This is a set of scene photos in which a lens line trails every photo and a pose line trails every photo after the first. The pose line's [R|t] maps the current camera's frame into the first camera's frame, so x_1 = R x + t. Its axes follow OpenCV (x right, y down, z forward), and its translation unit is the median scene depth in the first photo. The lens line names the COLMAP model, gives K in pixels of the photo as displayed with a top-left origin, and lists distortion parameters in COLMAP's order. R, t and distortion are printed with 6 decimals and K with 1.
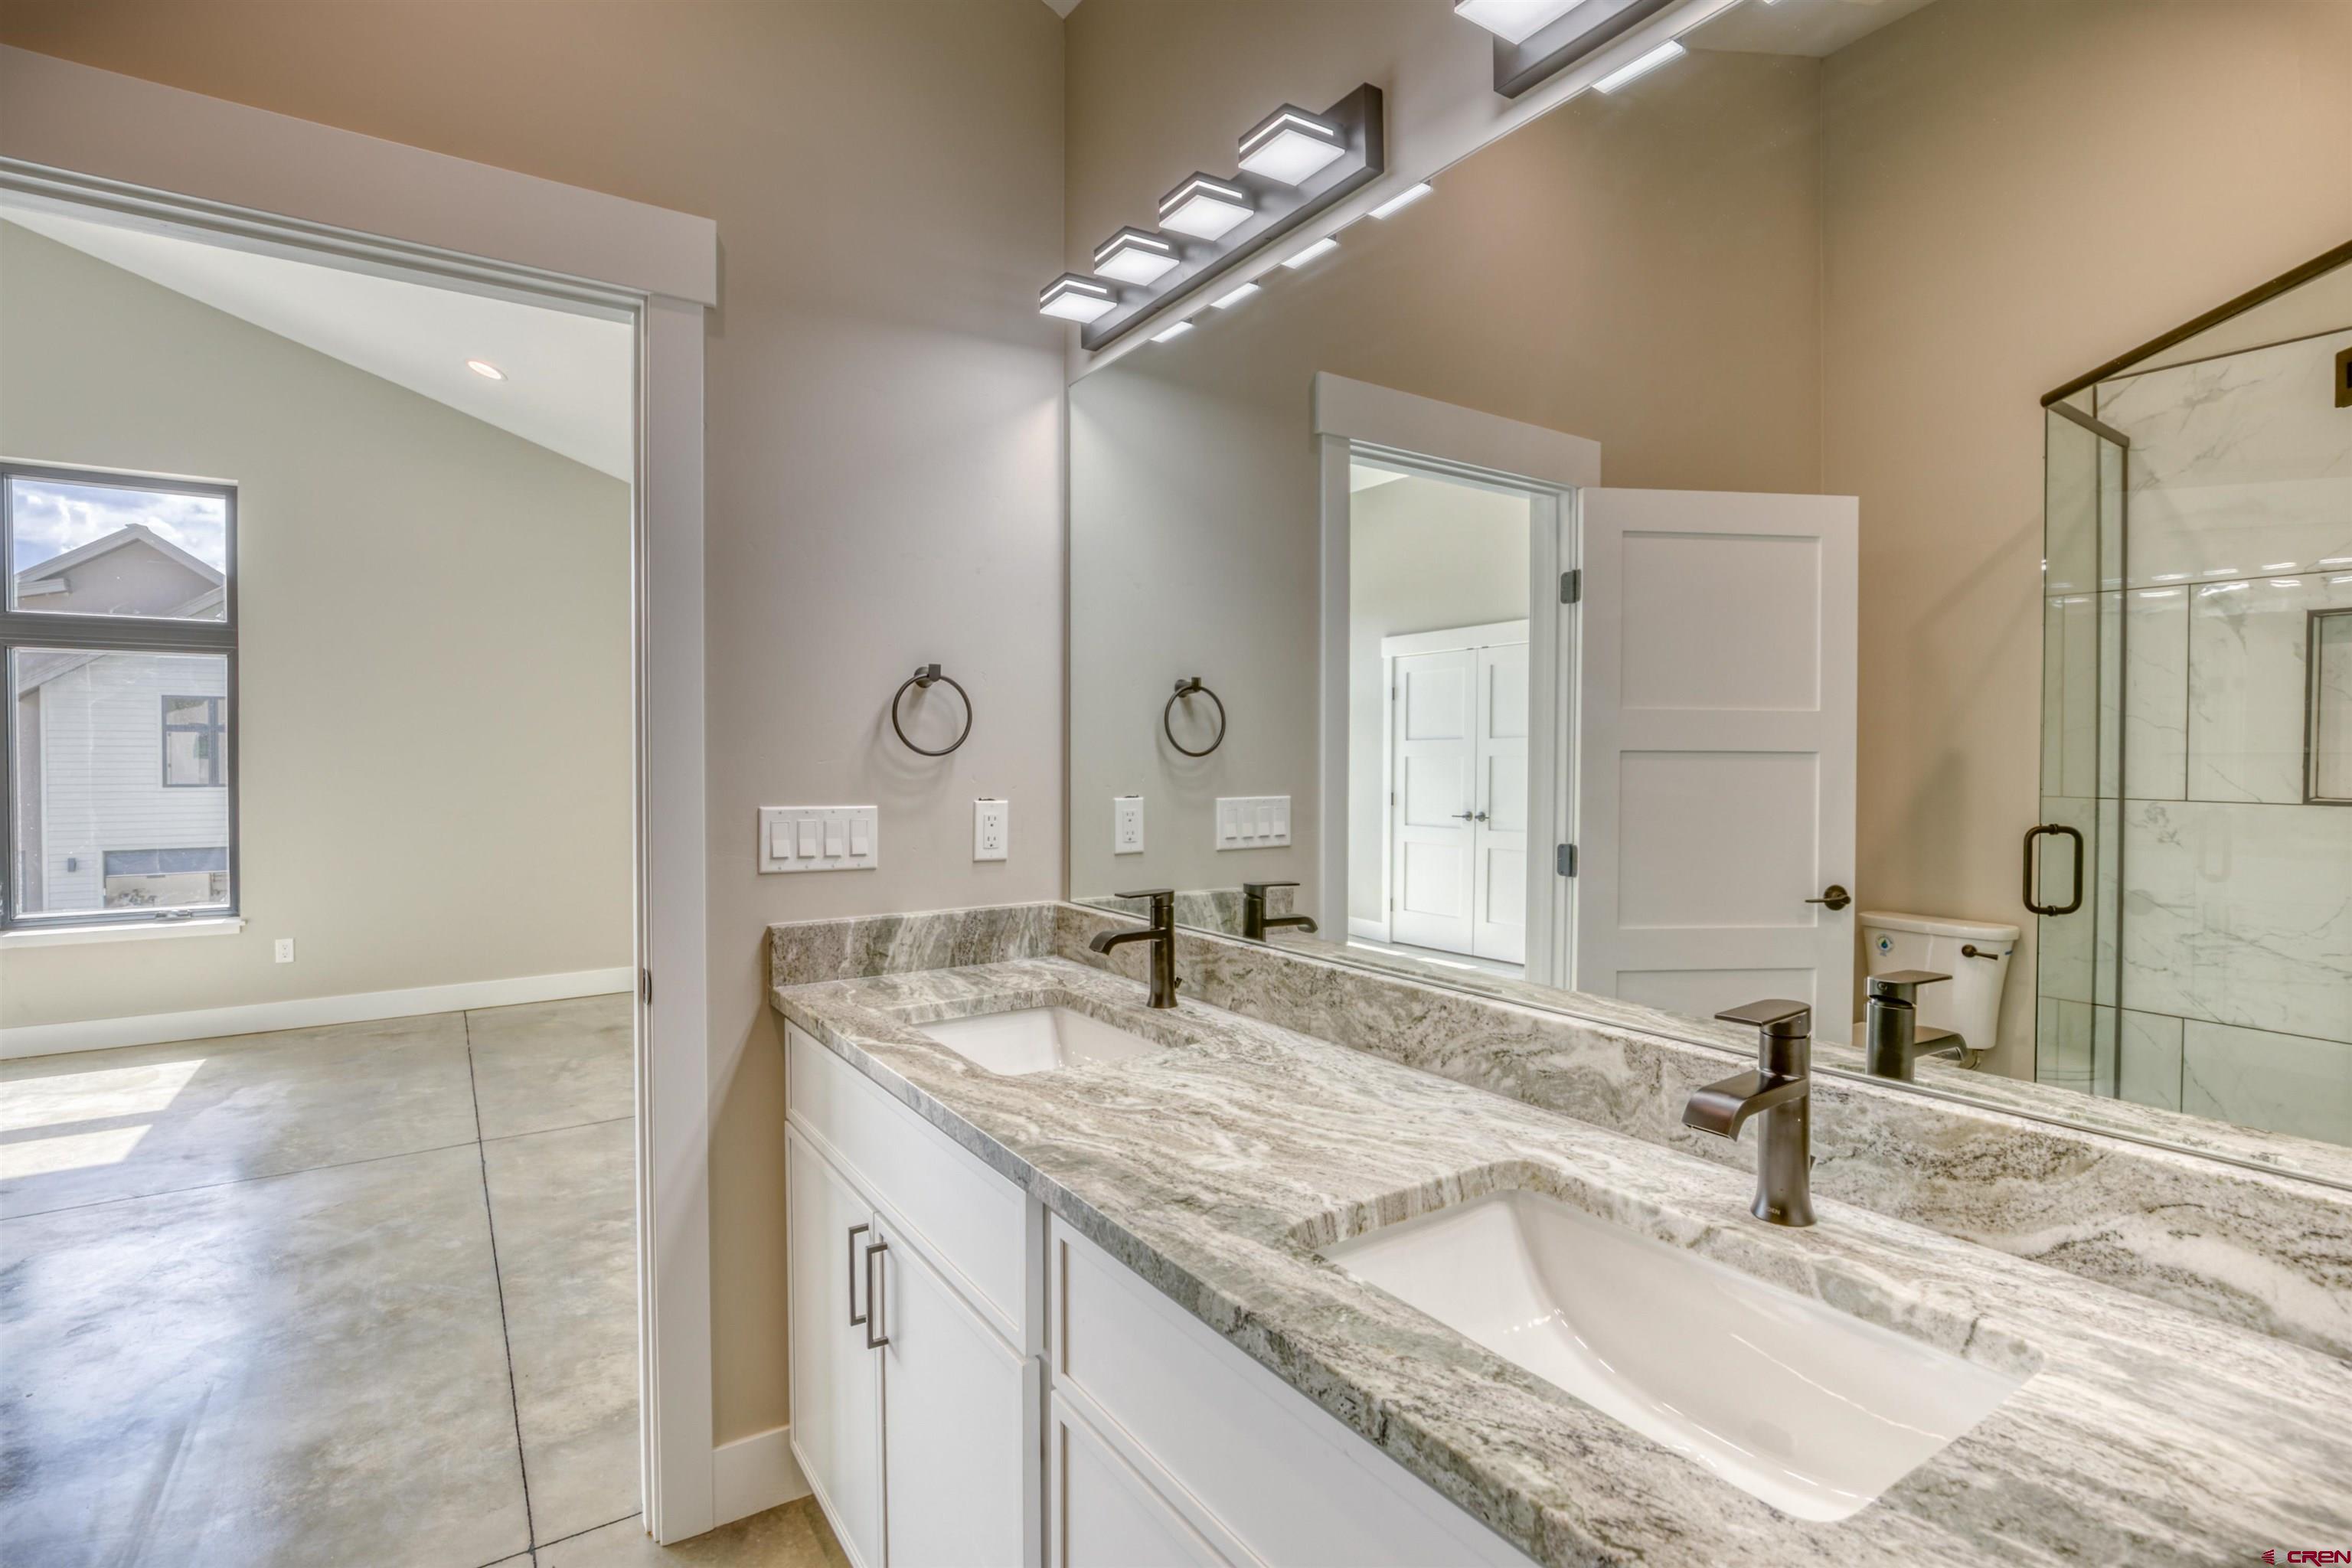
lens RADIAL K [[1115.6, 0, 1190.4], [0, 1115.6, 786.0], [0, 0, 1]] dist [-0.021261, 0.003751]
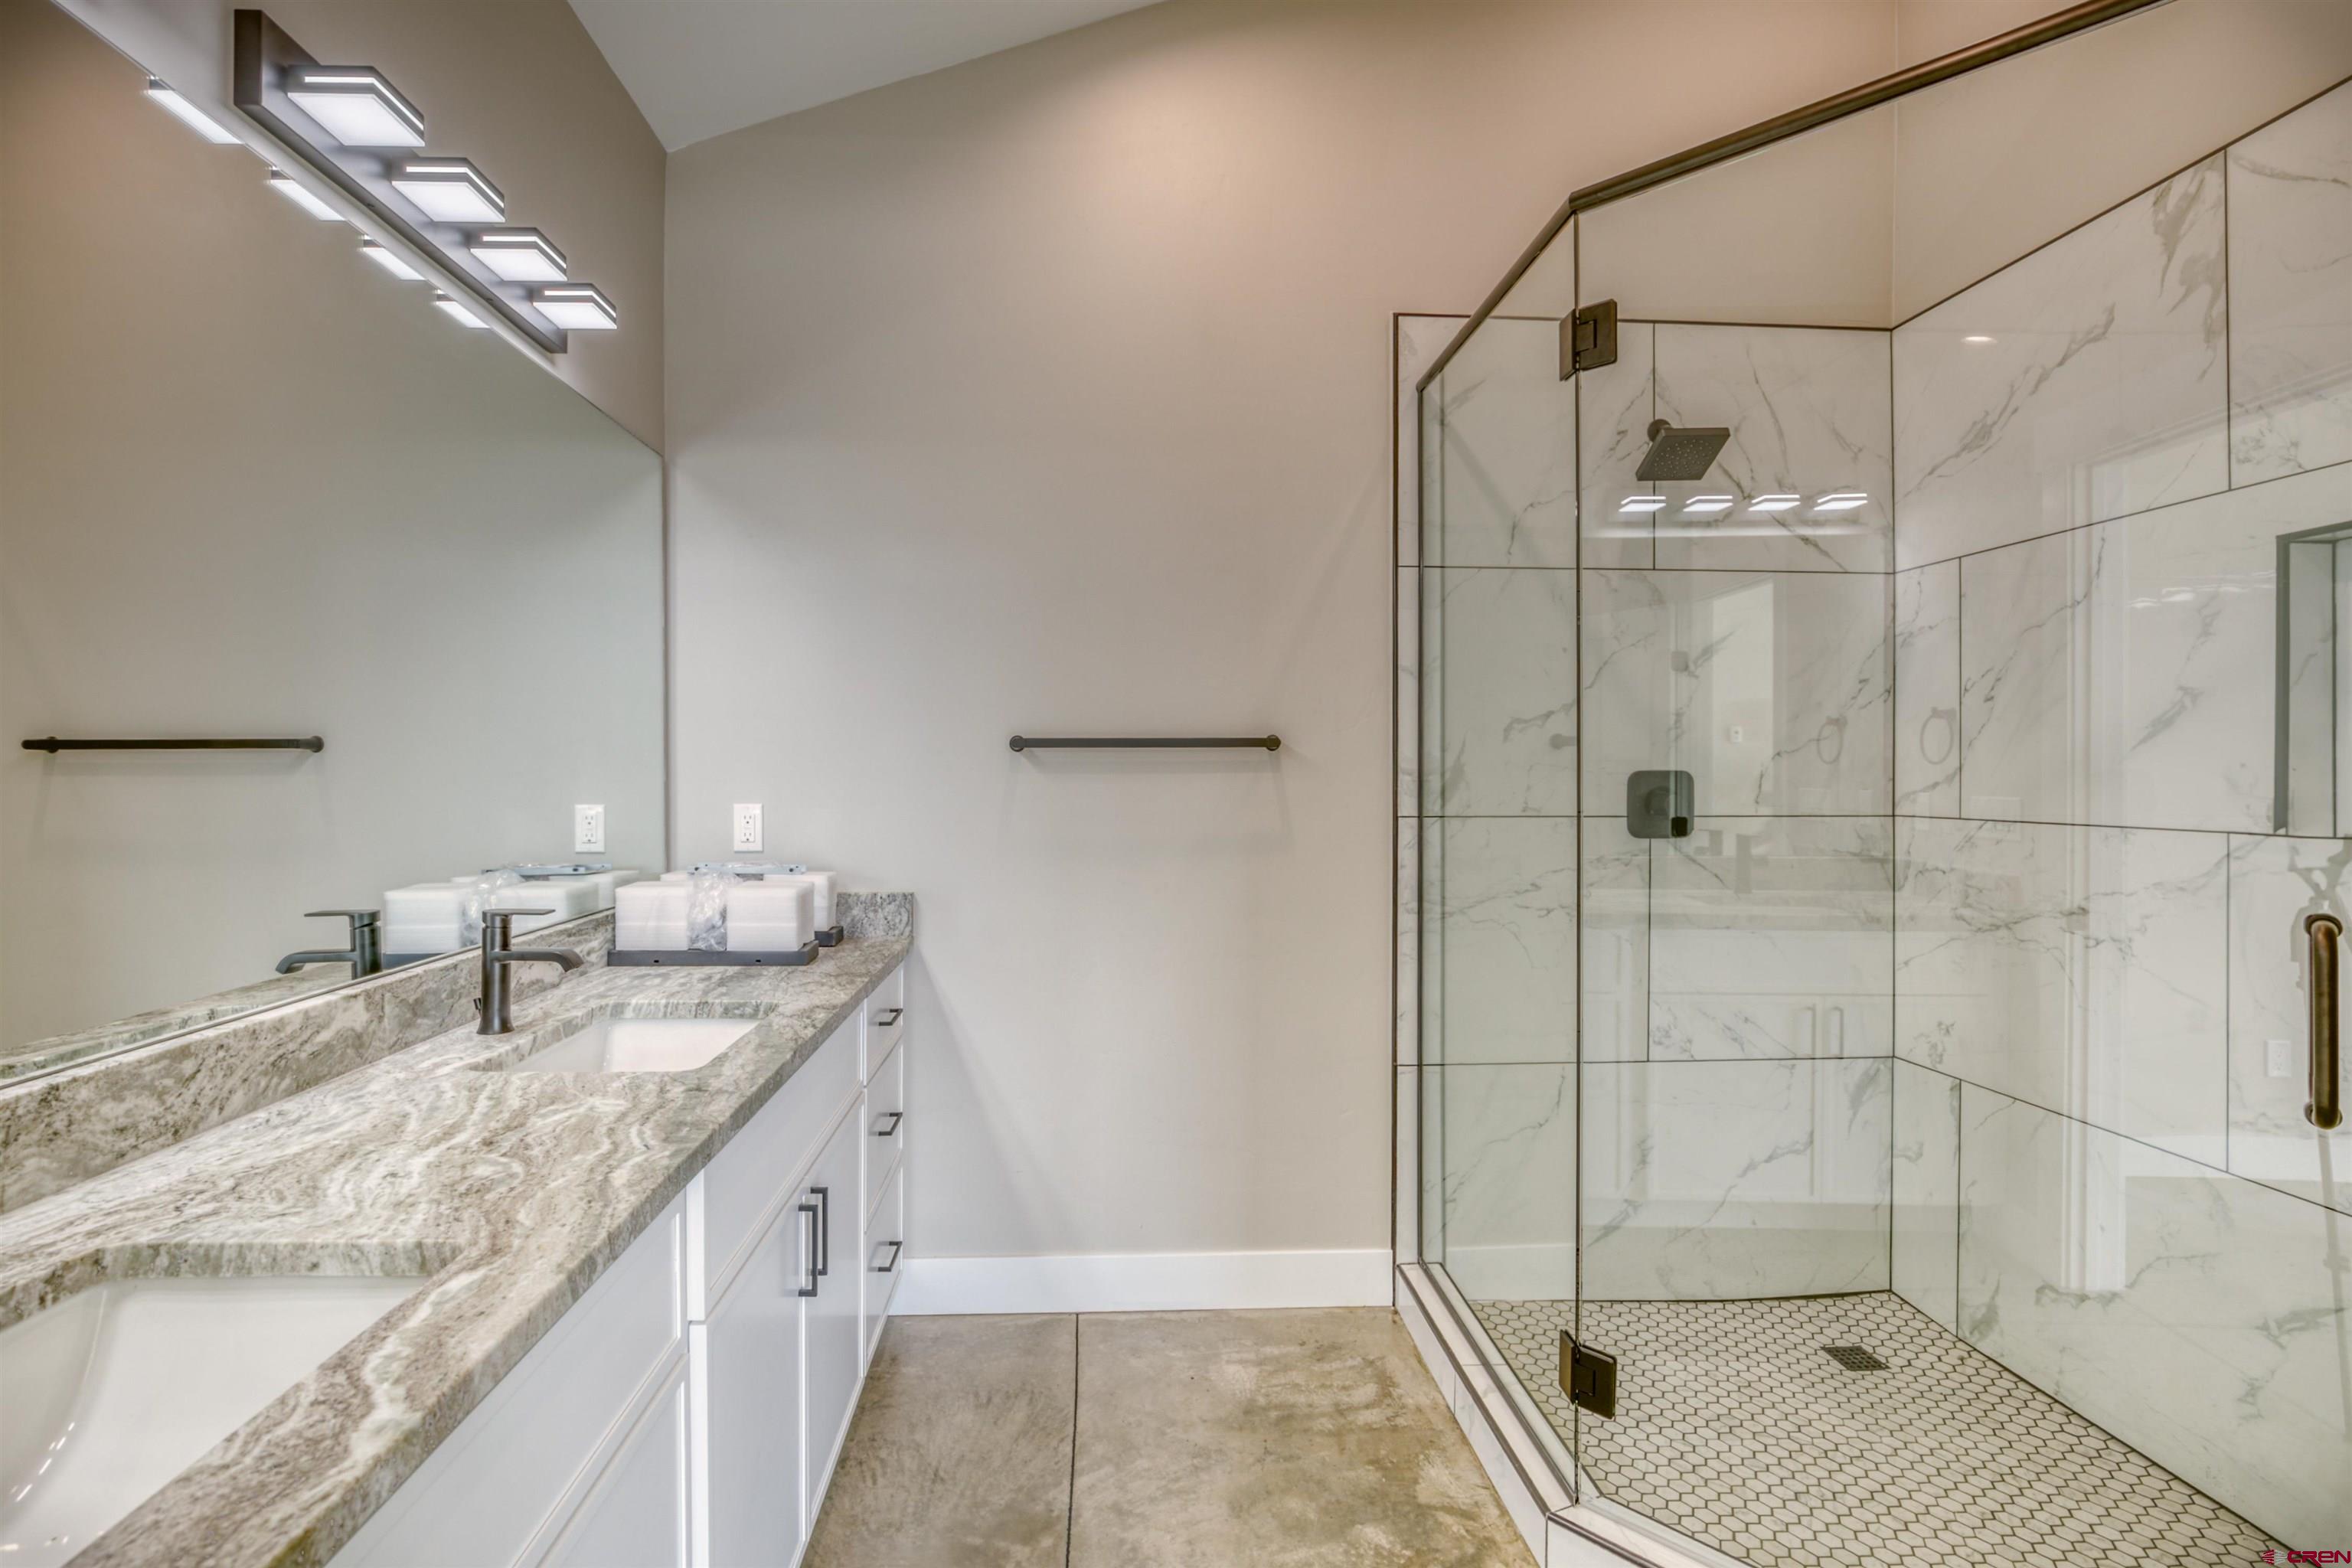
lens RADIAL K [[1115.6, 0, 1176.5], [0, 1115.6, 773.3], [0, 0, 1]] dist [-0.021261, 0.003751]
pose [[-0.871463, -0.006400, 0.490419, -0.874400], [0.005930, 0.999704, 0.023583, -0.039482], [-0.490425, 0.023460, -0.871168, 1.373757]]
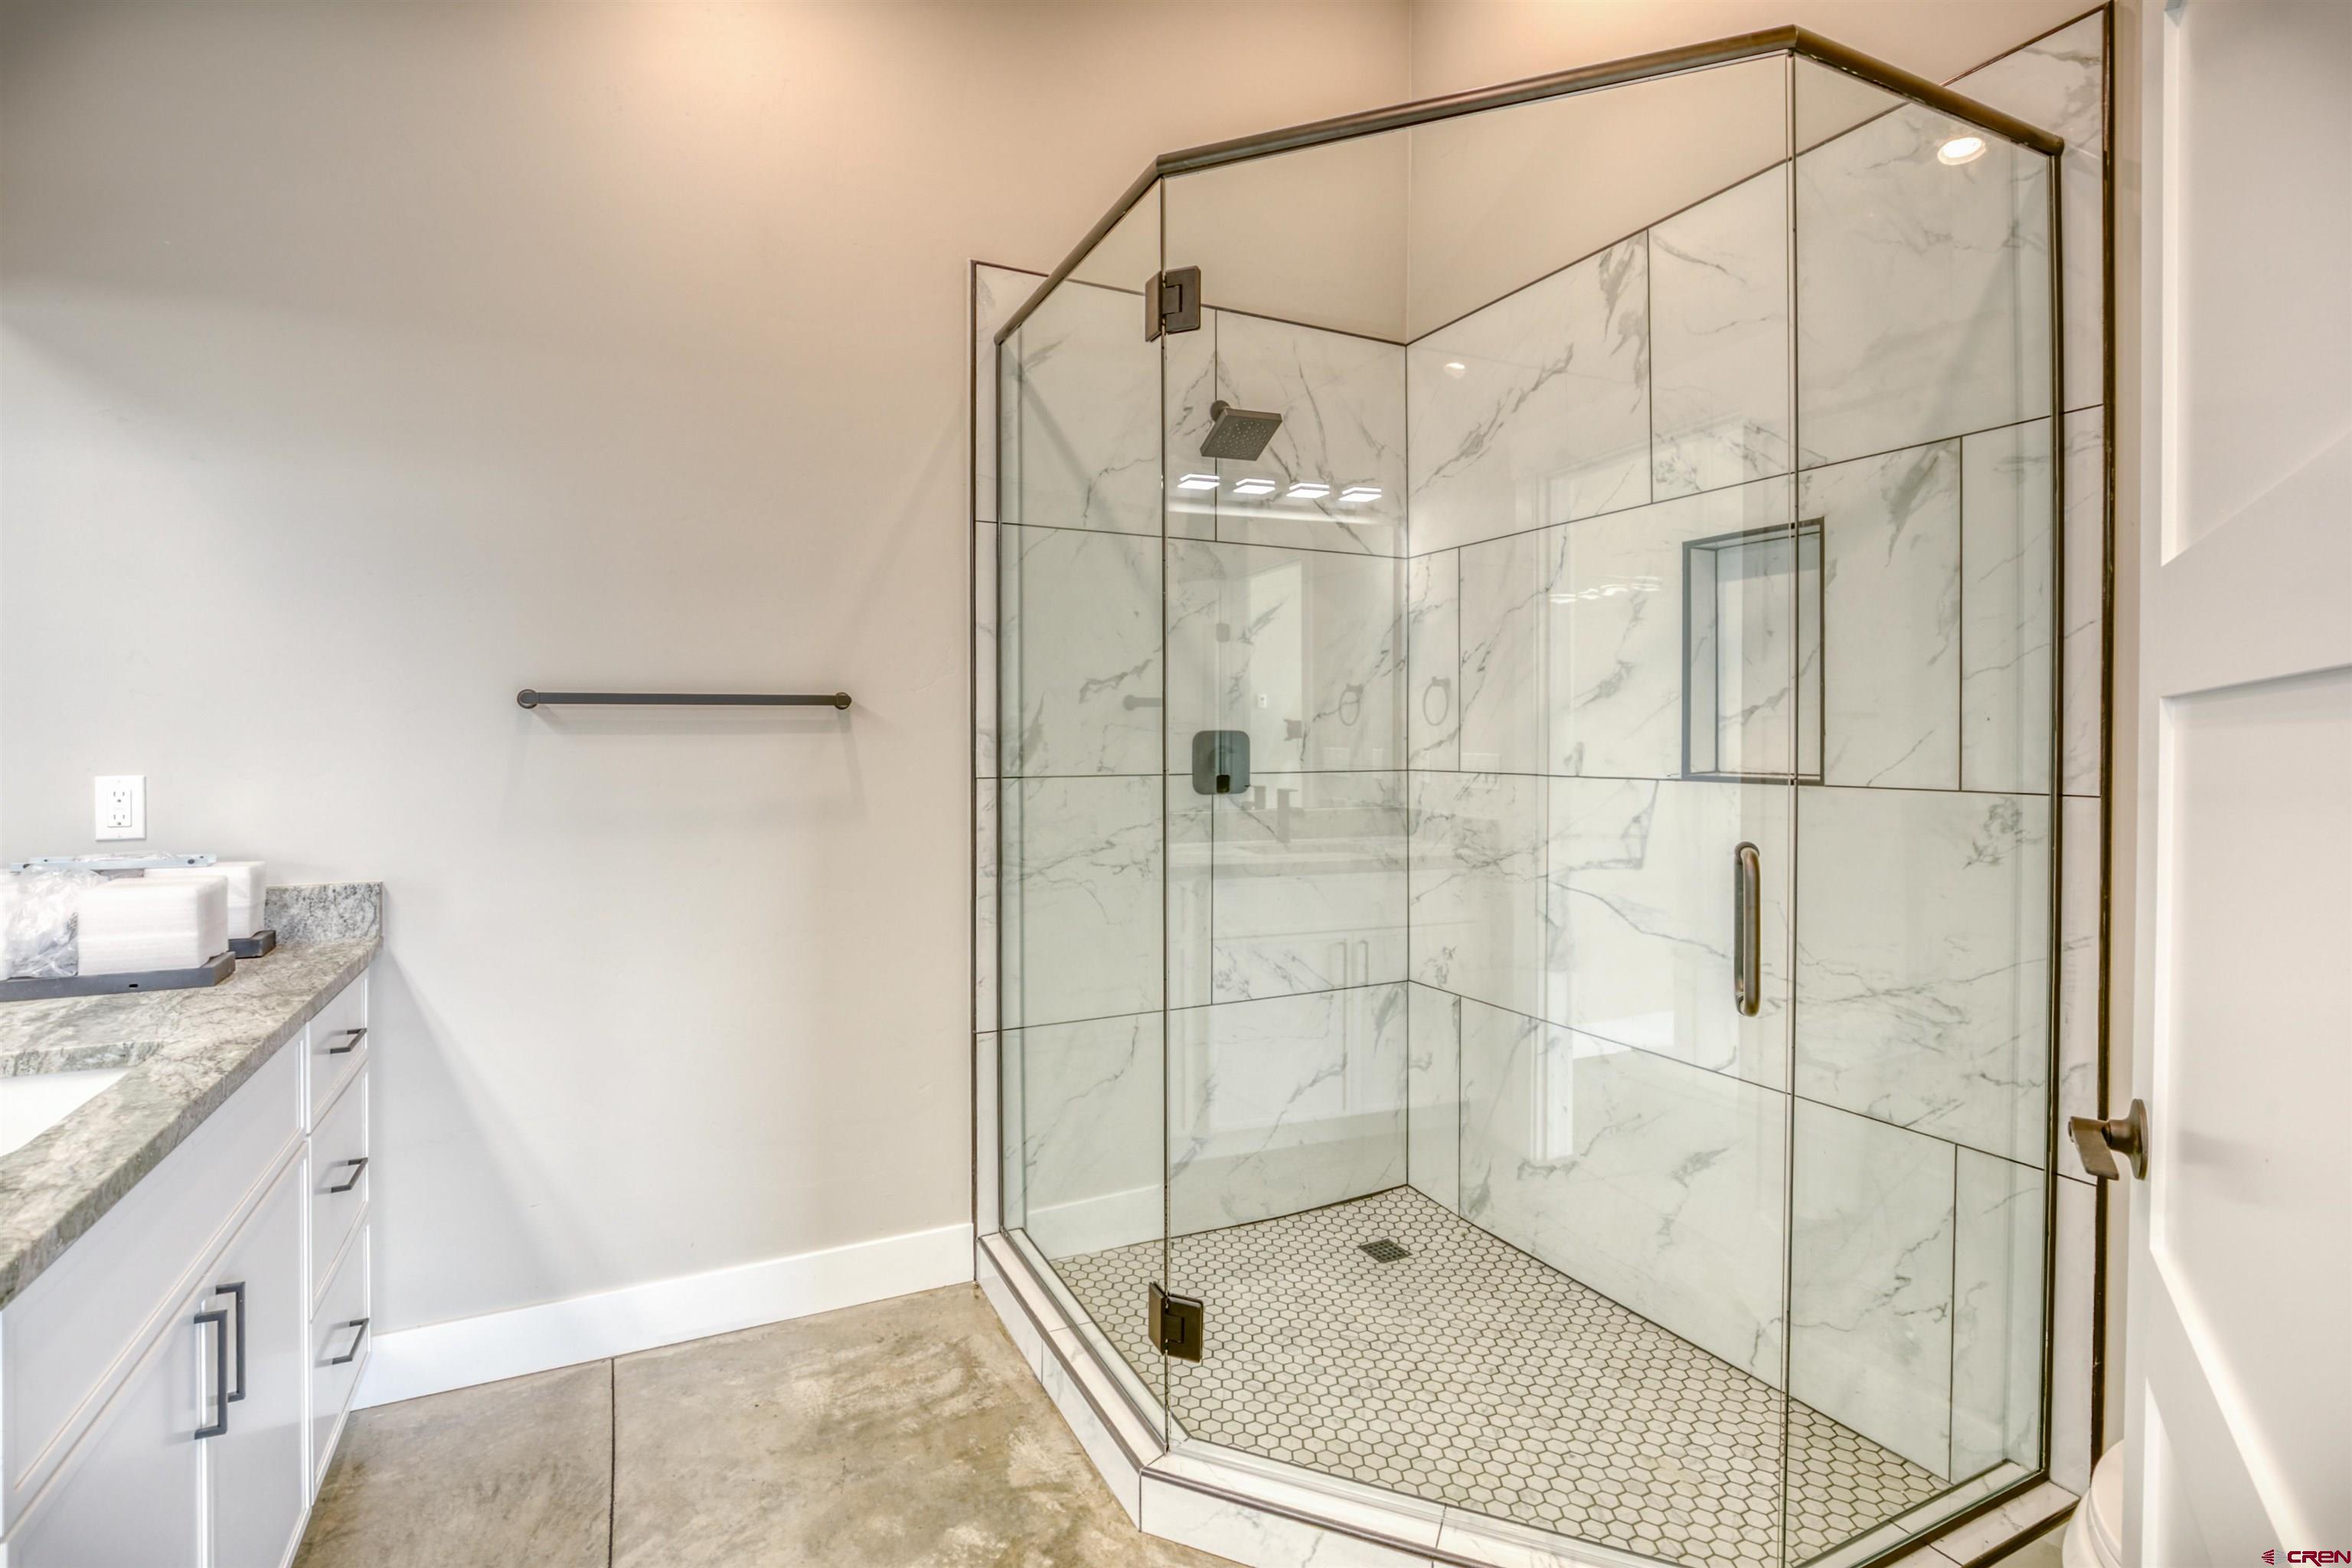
lens RADIAL K [[1115.6, 0, 1197.1], [0, 1115.6, 738.1], [0, 0, 1]] dist [-0.021261, 0.003751]
pose [[-0.993759, -0.003921, 0.111483, -0.830002], [-0.000938, 0.999640, 0.026803, -0.033353], [-0.111548, 0.026531, -0.993405, 1.313537]]
